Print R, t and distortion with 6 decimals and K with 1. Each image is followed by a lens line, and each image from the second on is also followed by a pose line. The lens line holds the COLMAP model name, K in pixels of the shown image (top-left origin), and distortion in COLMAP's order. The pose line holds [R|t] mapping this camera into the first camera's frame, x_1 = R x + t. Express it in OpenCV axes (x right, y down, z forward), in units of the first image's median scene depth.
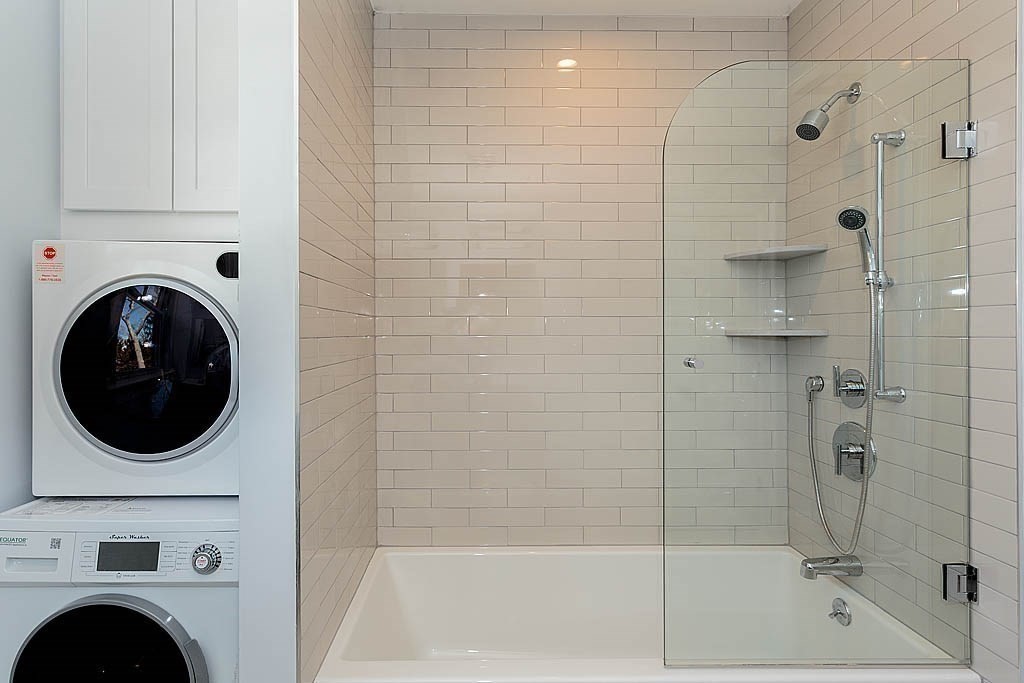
lens RADIAL K [[503.3, 0, 525.3], [0, 503.3, 340.6], [0, 0, 1]] dist [0.002994, 0.001057]
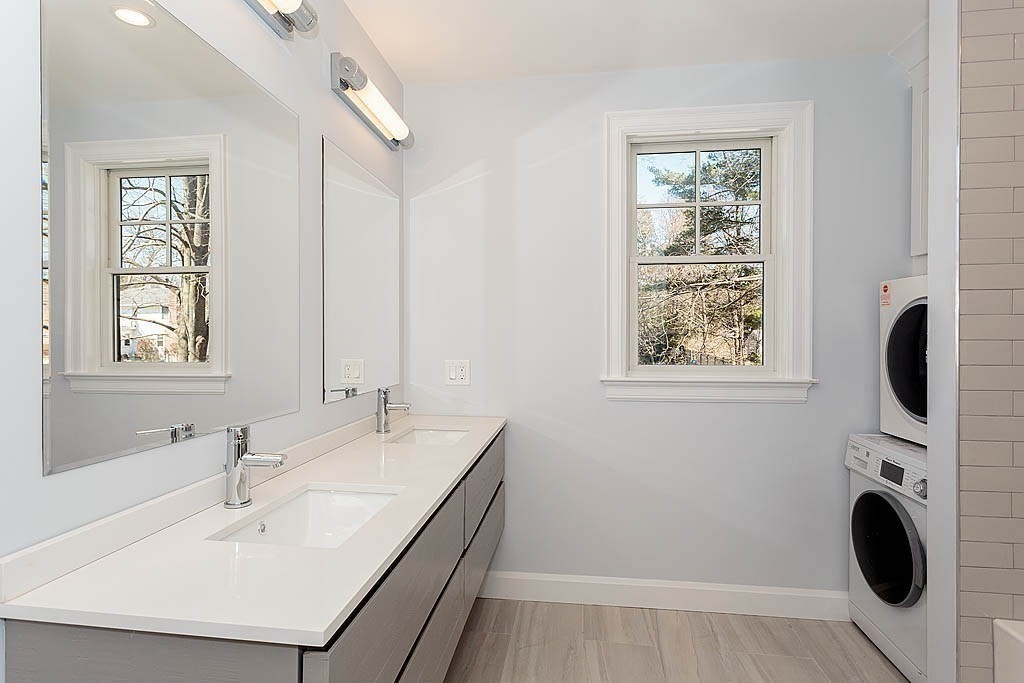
lens RADIAL K [[503.3, 0, 525.3], [0, 503.3, 340.6], [0, 0, 1]] dist [0.002994, 0.001057]
pose [[-0.131606, 0.003300, -0.991297, 0.962015], [-0.003022, 0.999988, 0.003730, -0.003366], [0.991297, 0.003487, -0.131595, 0.033058]]
